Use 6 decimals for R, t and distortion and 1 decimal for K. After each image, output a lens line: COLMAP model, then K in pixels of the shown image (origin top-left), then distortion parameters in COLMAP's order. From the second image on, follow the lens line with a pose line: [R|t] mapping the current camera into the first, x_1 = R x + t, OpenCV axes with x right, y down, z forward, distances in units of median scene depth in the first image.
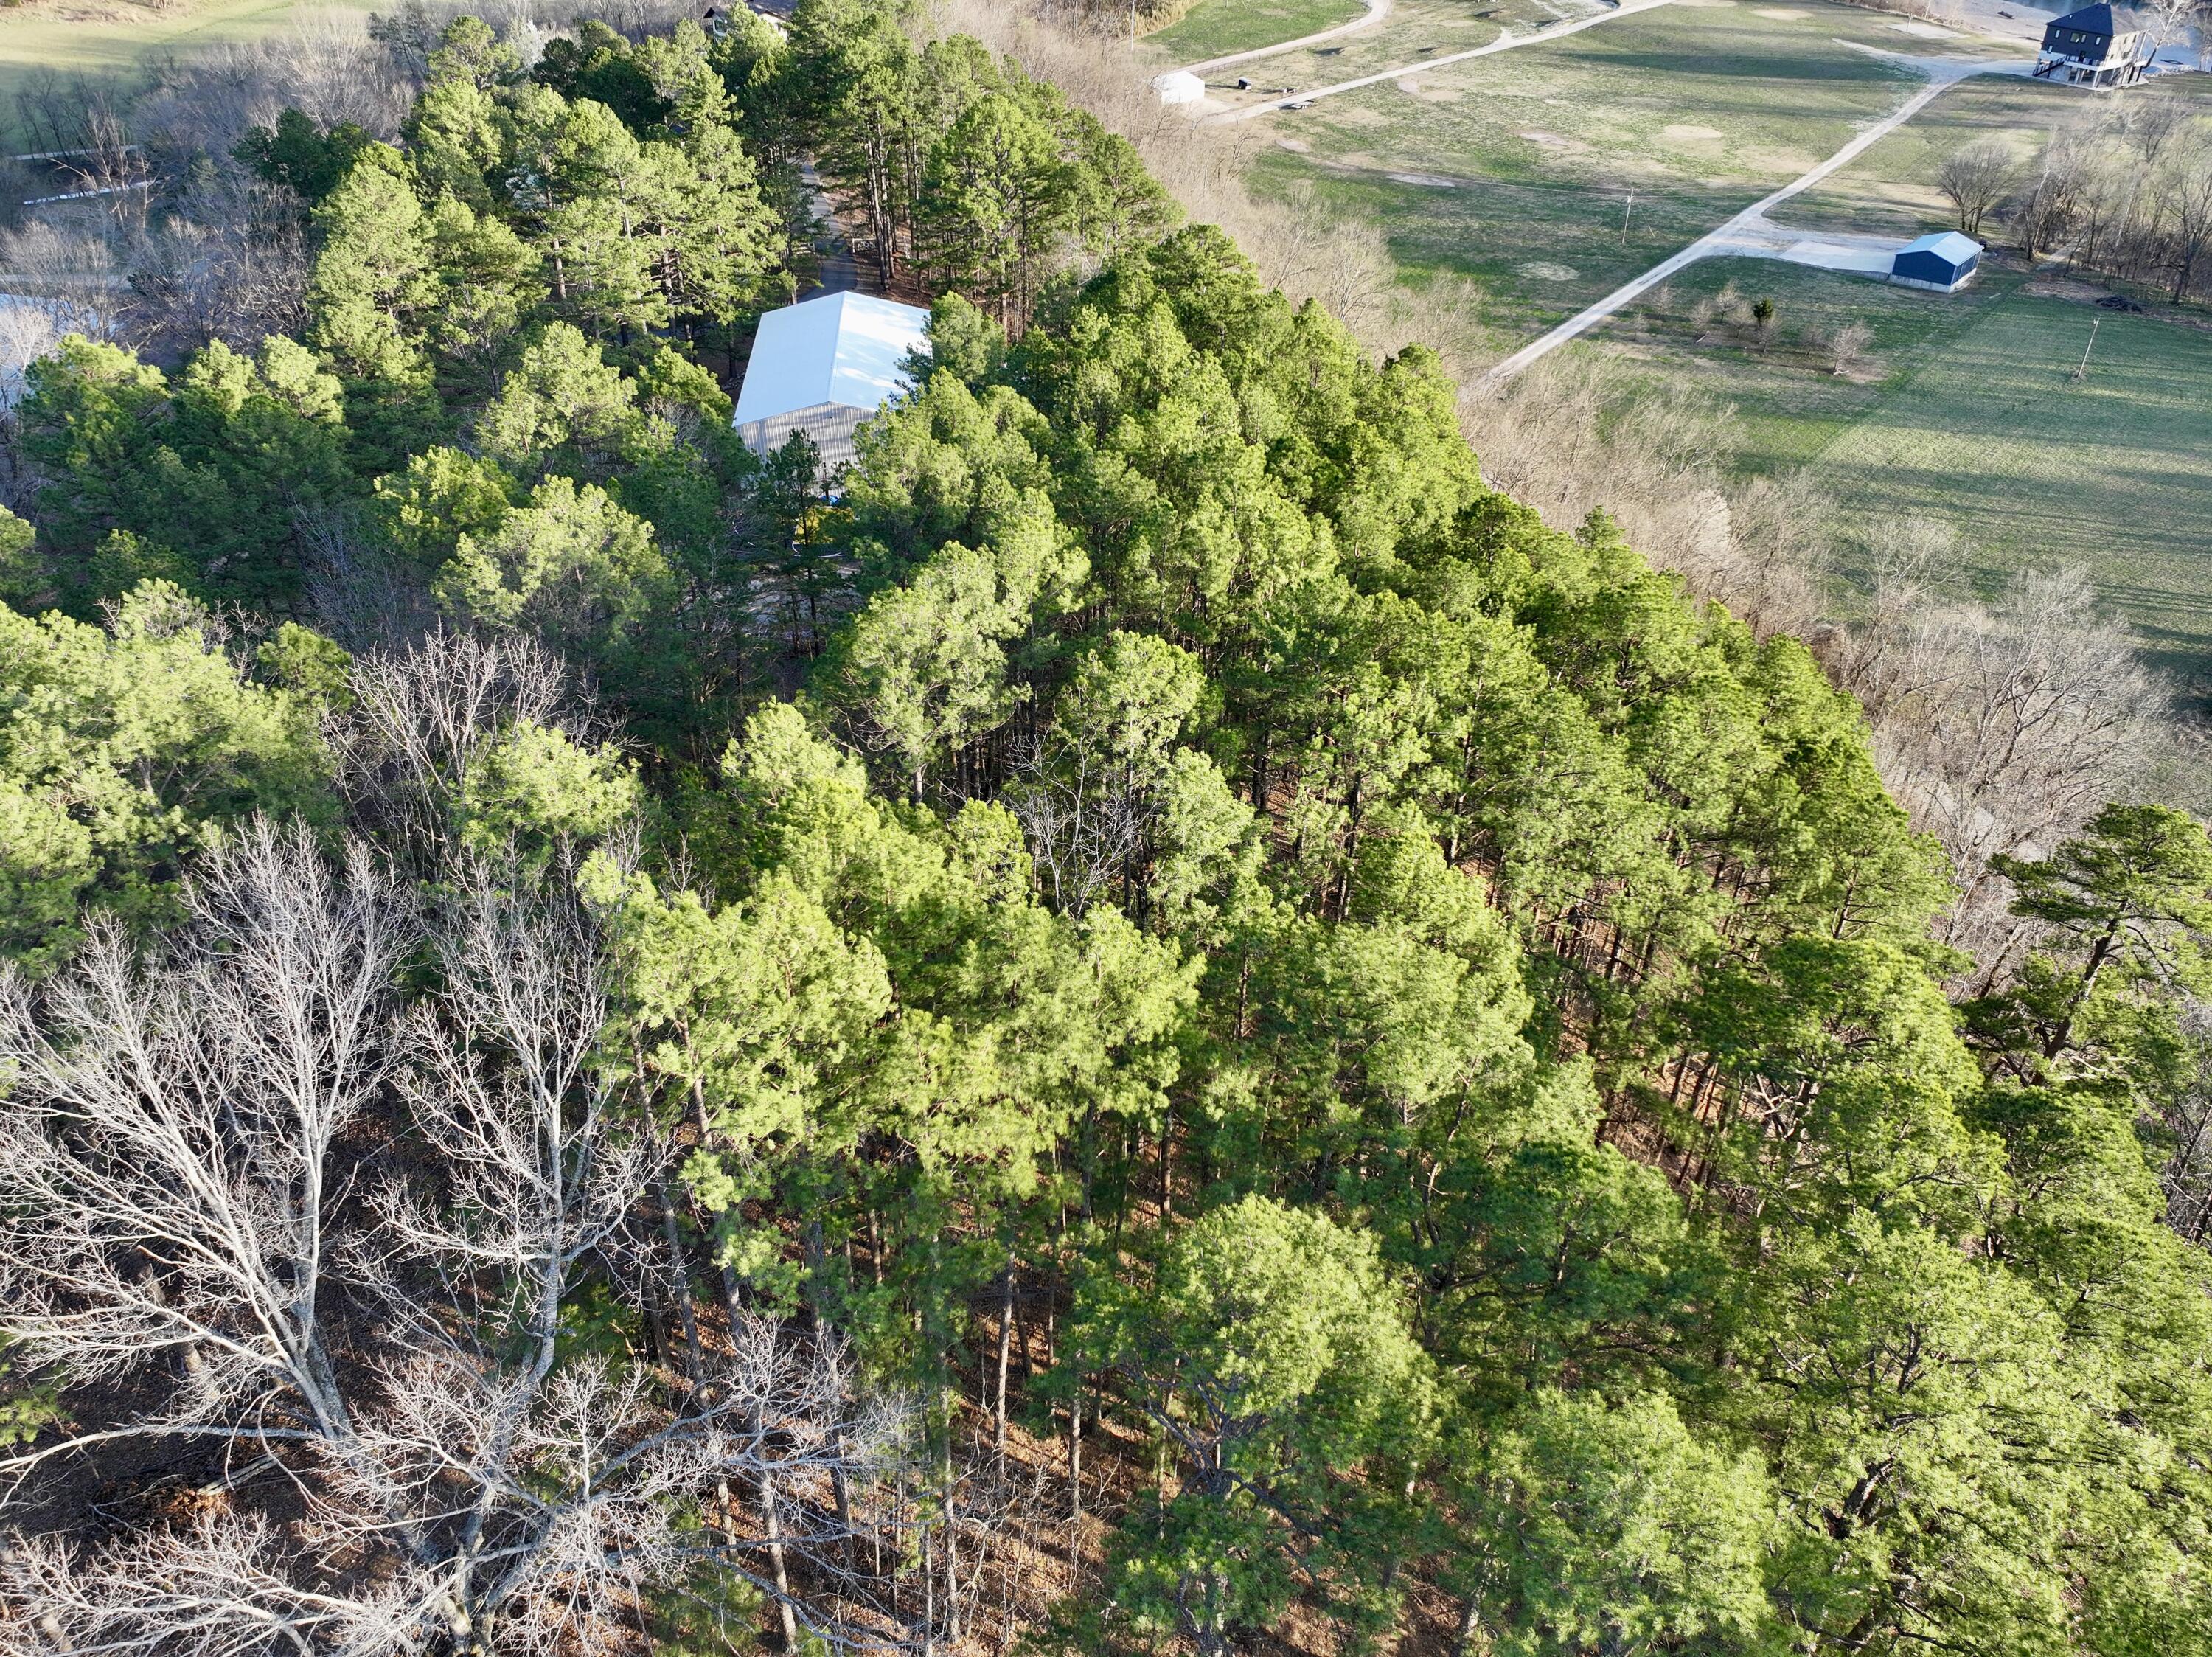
lens RADIAL K [[1769.1, 0, 1105.4], [0, 1769.1, 829.6], [0, 0, 1]] dist [0.003553, 0.015682]
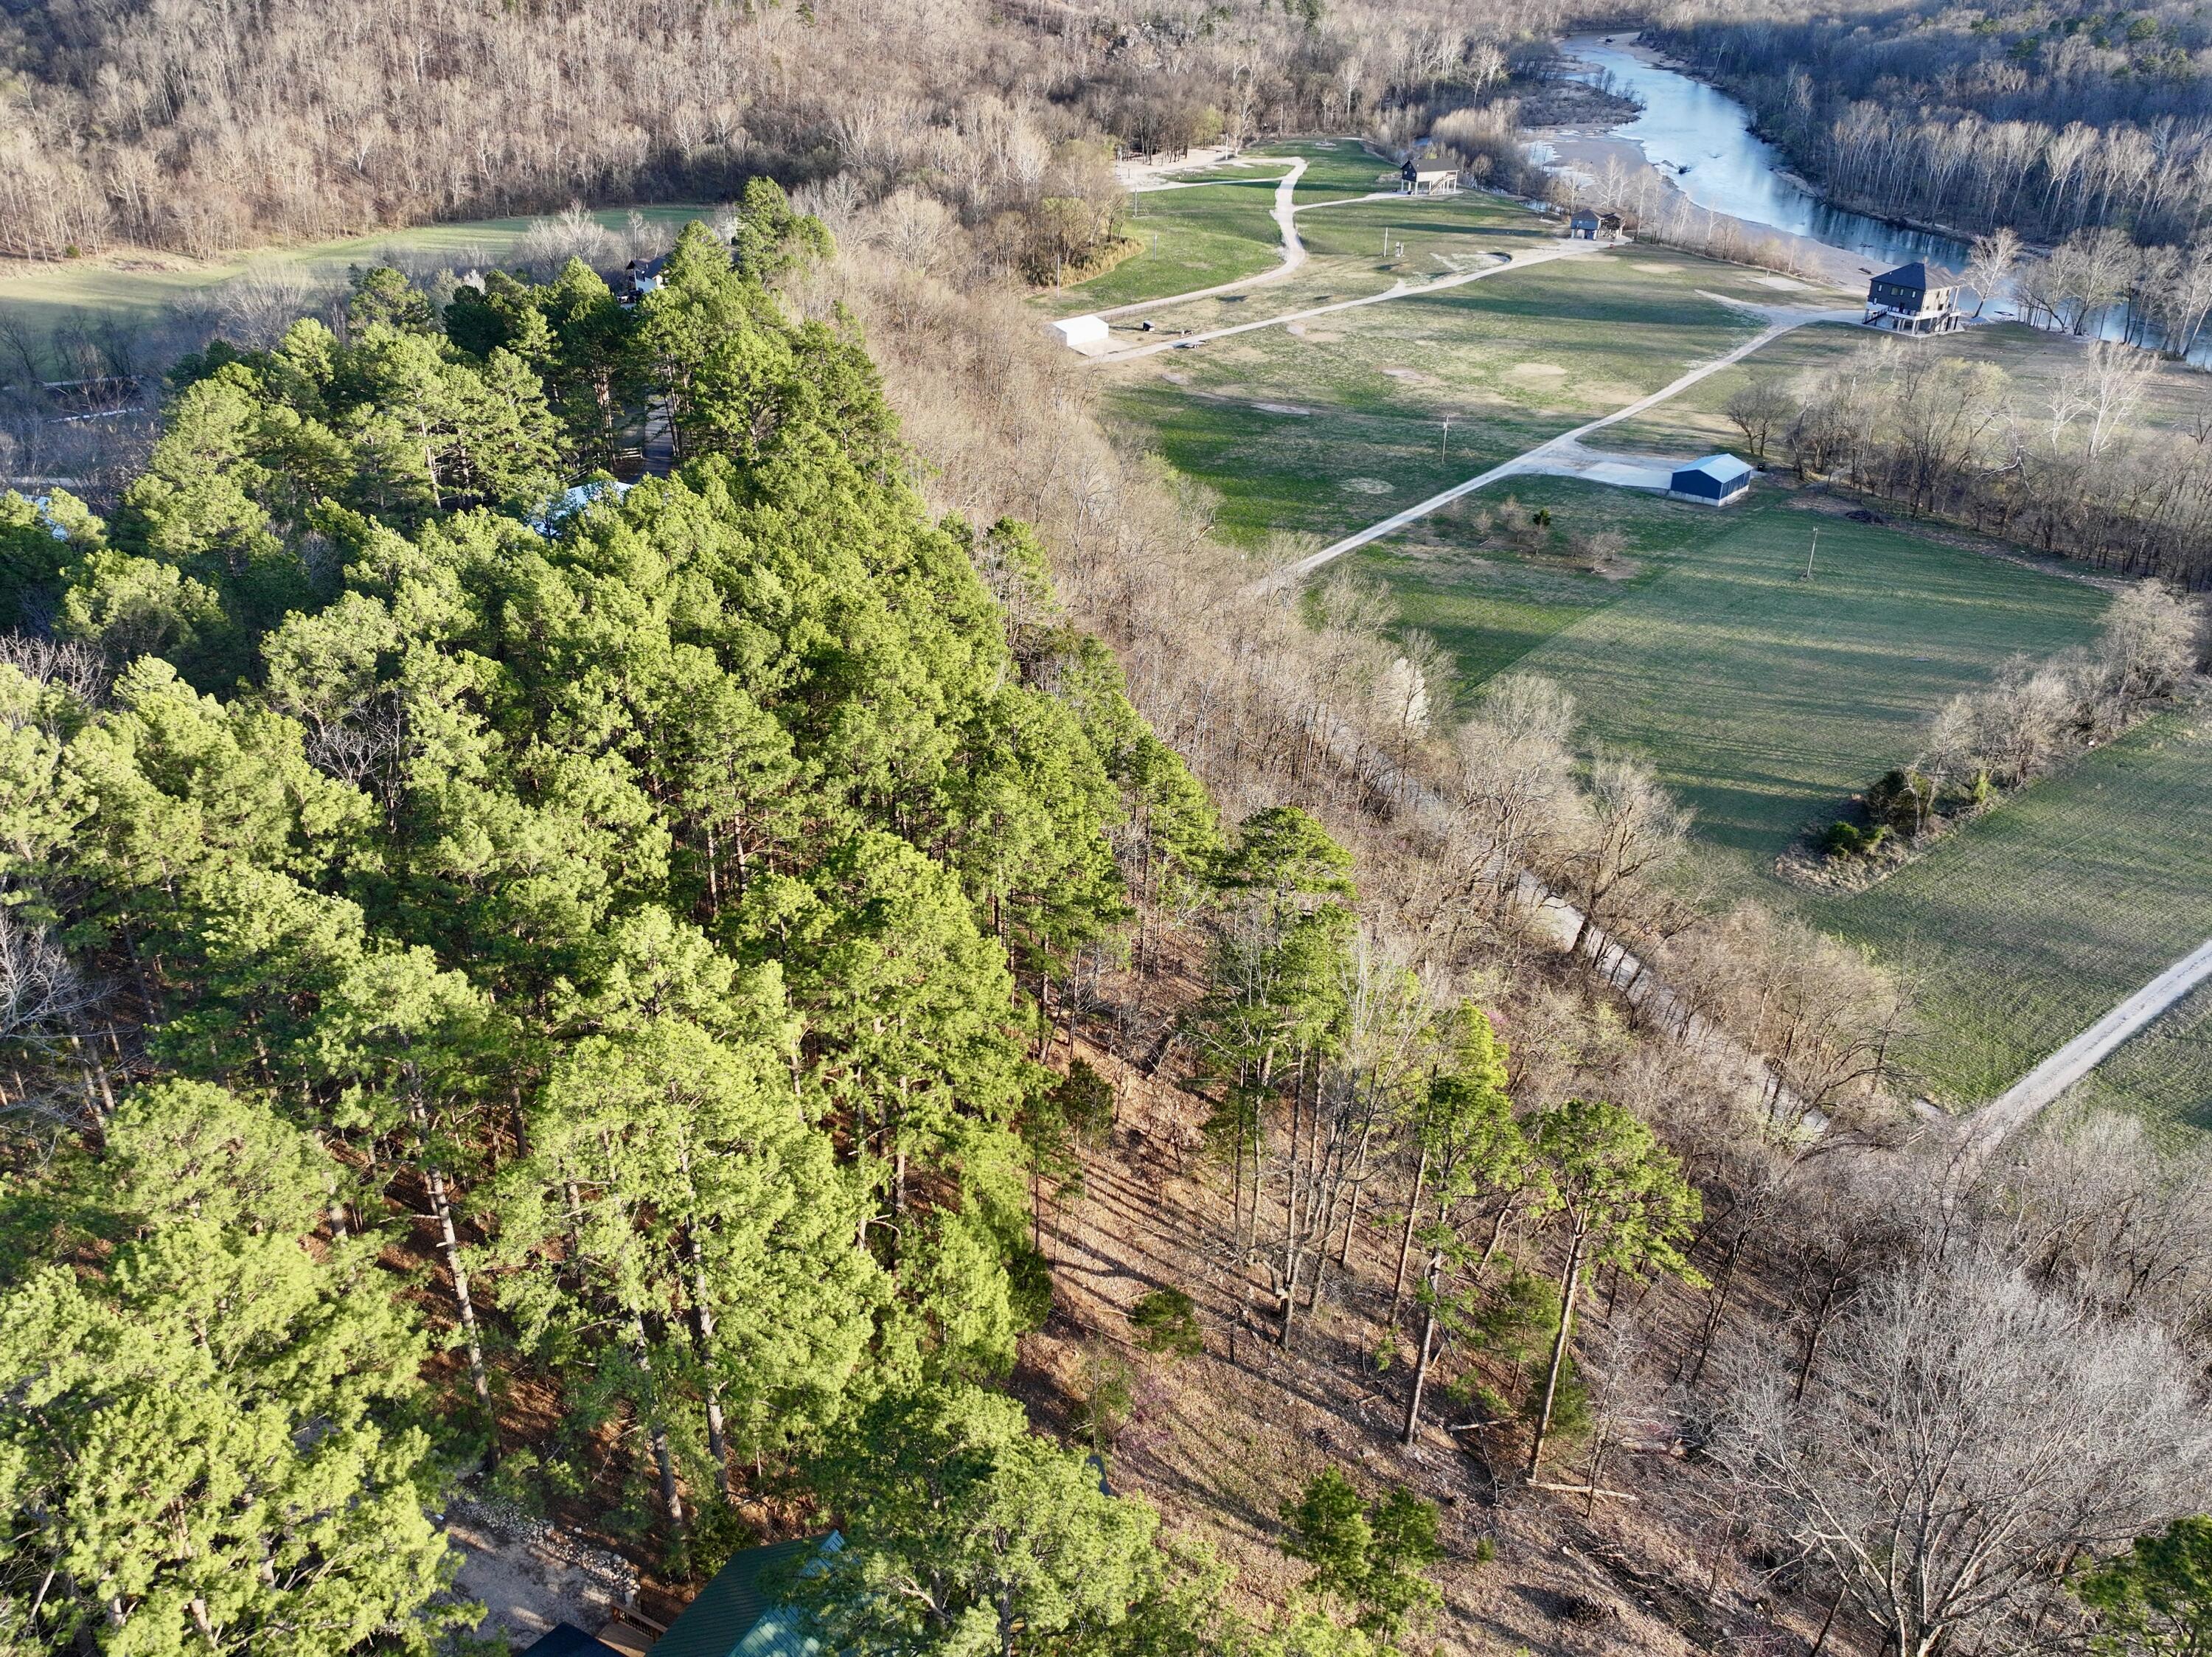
lens RADIAL K [[1765.6, 0, 1104.2], [0, 1765.6, 831.6], [0, 0, 1]] dist [0.004221, 0.006544]
pose [[0.999703, 0.010320, -0.022062, 0.464622], [-0.012892, 0.992713, -0.119811, 0.175472], [0.020665, 0.120059, 0.992552, -0.405388]]
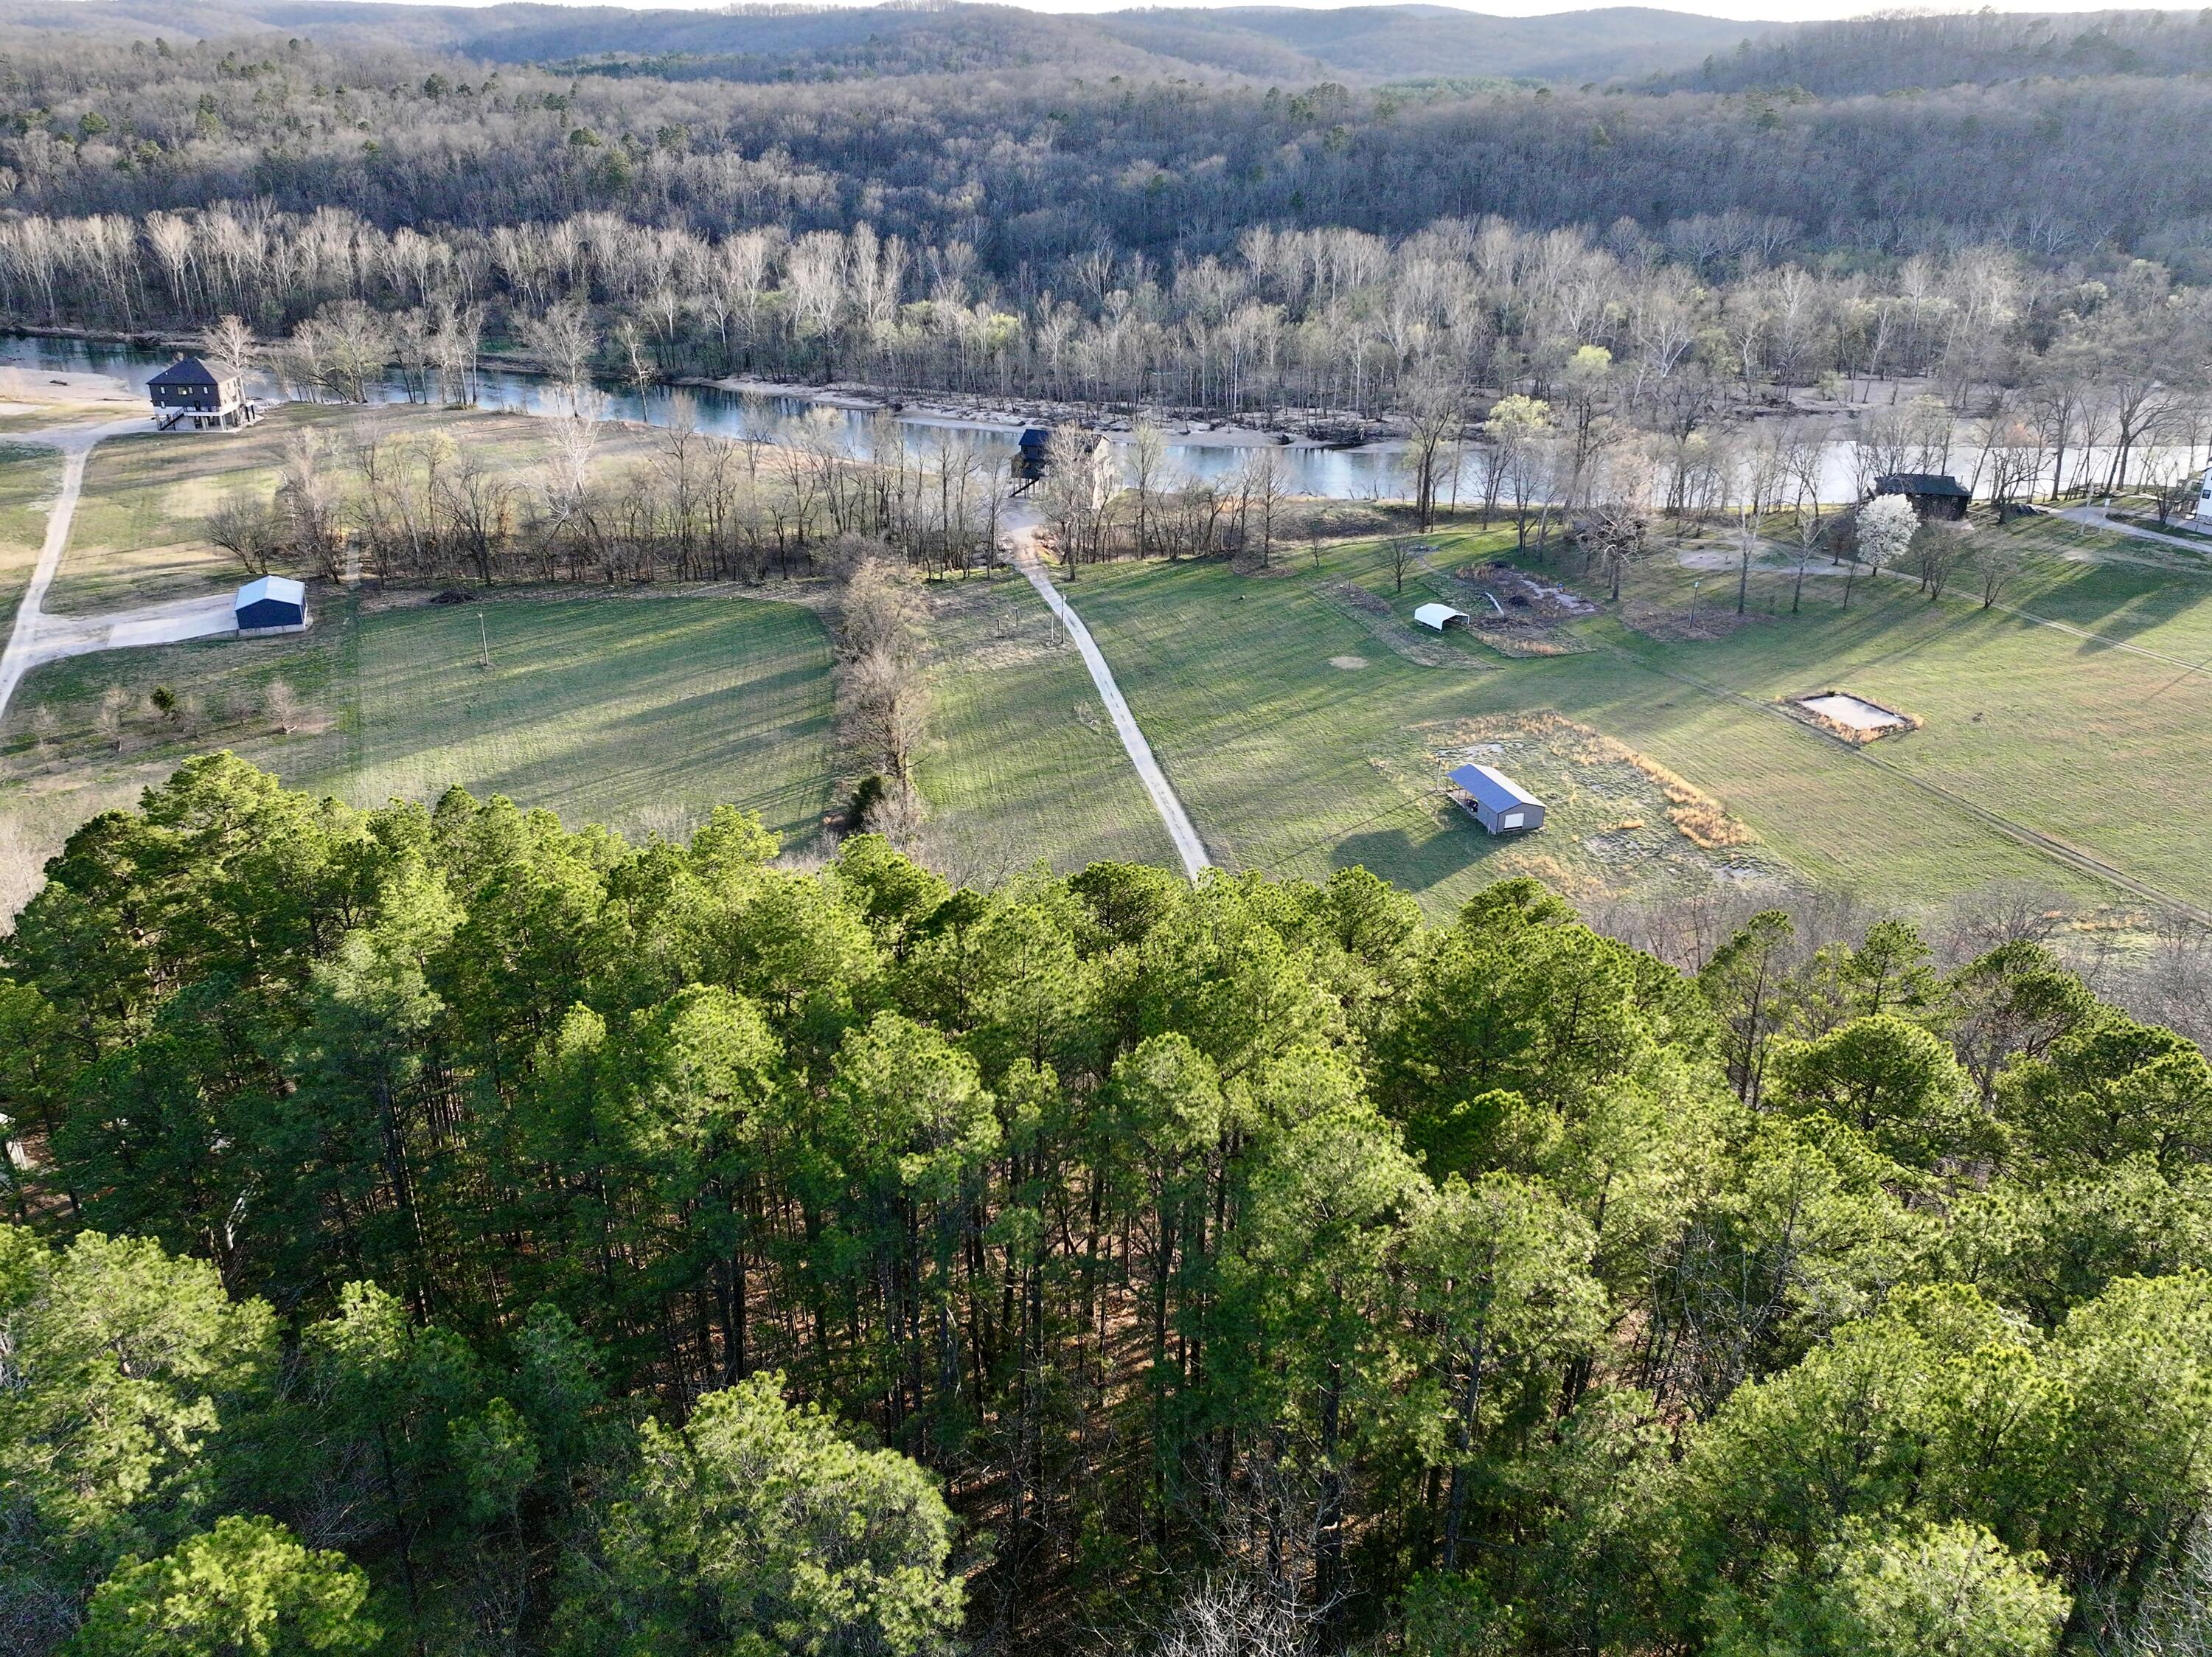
lens RADIAL K [[1765.6, 0, 1104.2], [0, 1765.6, 831.6], [0, 0, 1]] dist [0.004221, 0.006544]
pose [[0.504593, -0.357500, 0.785863, -0.518089], [0.484722, 0.870549, 0.084791, -0.281397], [-0.714444, 0.338140, 0.612561, 0.407975]]
